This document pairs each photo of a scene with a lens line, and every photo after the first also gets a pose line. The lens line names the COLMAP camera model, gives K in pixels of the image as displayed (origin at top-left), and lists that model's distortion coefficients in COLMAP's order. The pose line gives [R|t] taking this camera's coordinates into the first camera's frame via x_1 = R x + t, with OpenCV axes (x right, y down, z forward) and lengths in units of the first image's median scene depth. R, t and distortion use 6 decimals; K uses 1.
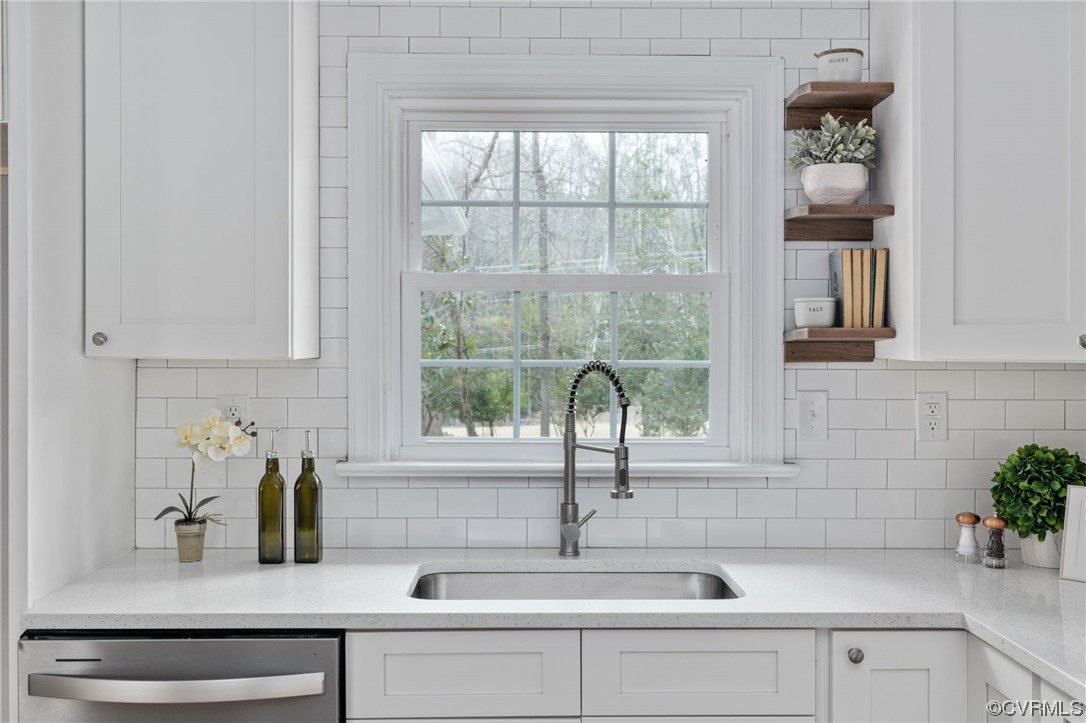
lens RADIAL K [[1075.8, 0, 541.2], [0, 1075.8, 356.5], [0, 0, 1]] dist [0.031024, 0.000000]
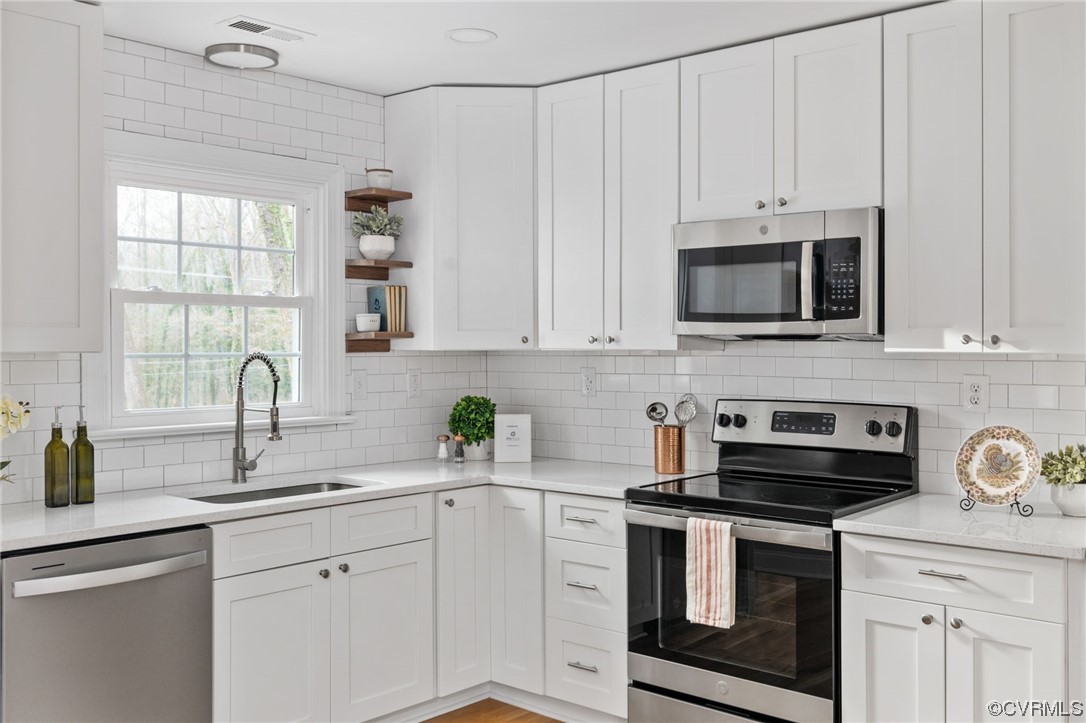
lens RADIAL K [[1075.8, 0, 540.5], [0, 1075.8, 357.8], [0, 0, 1]] dist [0.031024, 0.000000]
pose [[0.677356, -0.011808, 0.735561, -0.804820], [0.015773, 0.999874, 0.001526, 0.015625], [-0.735486, 0.010569, 0.677457, -0.331835]]
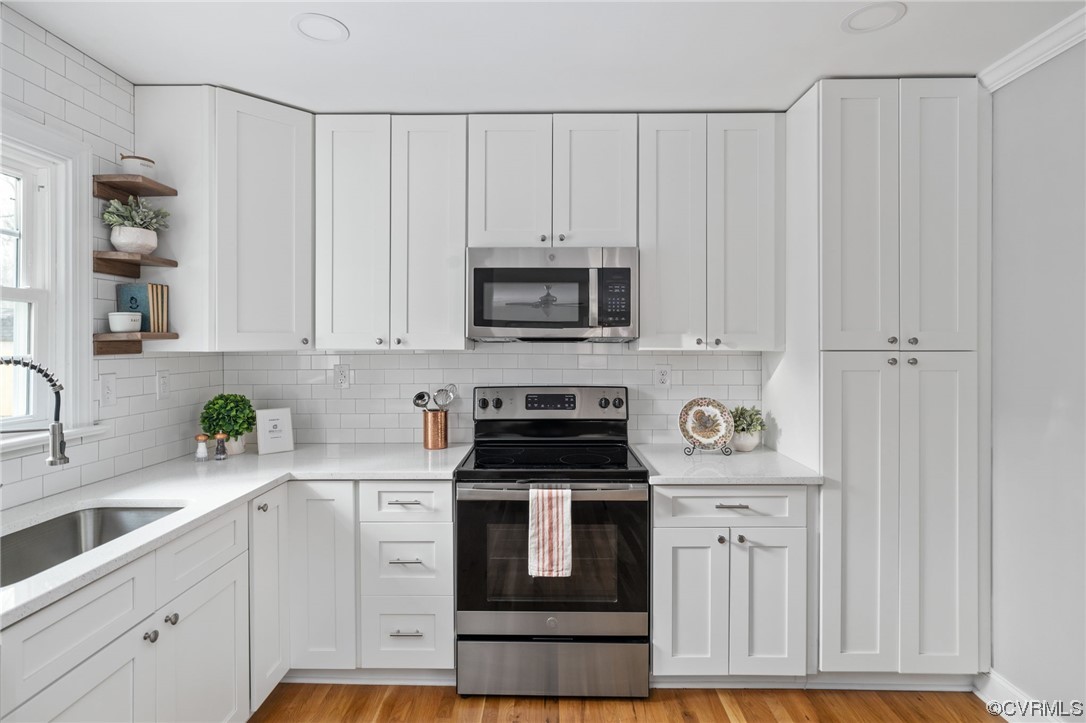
lens RADIAL K [[563.8, 0, 537.3], [0, 563.8, 345.4], [0, 0, 1]] dist [0.001798, 0.001996]
pose [[0.034077, -0.005222, 0.999406, -0.536454], [0.020523, 0.999779, 0.004524, 0.000735], [-0.999208, 0.020356, 0.034177, 0.392630]]
